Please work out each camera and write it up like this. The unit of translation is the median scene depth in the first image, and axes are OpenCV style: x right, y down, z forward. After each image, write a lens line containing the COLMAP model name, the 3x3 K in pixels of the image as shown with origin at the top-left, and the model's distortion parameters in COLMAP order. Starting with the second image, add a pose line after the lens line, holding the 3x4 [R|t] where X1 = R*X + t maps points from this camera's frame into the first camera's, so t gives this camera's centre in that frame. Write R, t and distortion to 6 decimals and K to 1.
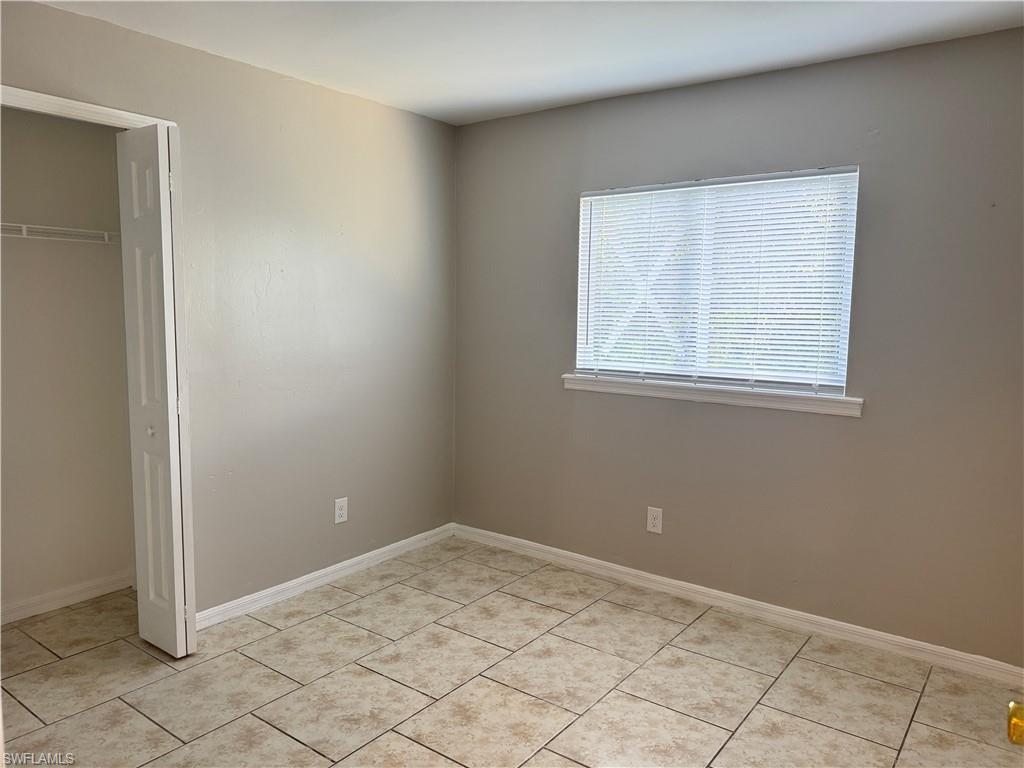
lens RADIAL K [[721.1, 0, 516.1], [0, 721.1, 386.3], [0, 0, 1]] dist [0.025823, -0.006684]
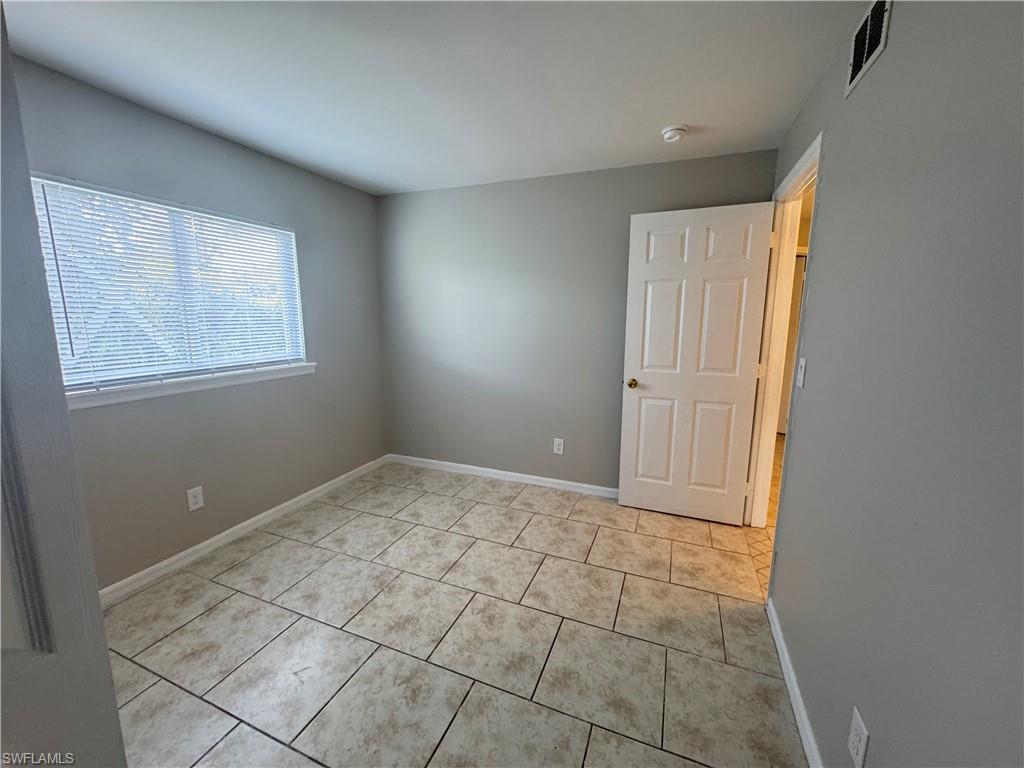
lens RADIAL K [[408.0, 0, 513.5], [0, 408.0, 382.8], [0, 0, 1]] dist [0.003694, -0.000057]
pose [[-0.250736, -0.171273, 0.952784, -0.623616], [0.103456, 0.973847, 0.202285, -0.087912], [-0.962511, 0.149292, -0.226459, 0.746447]]
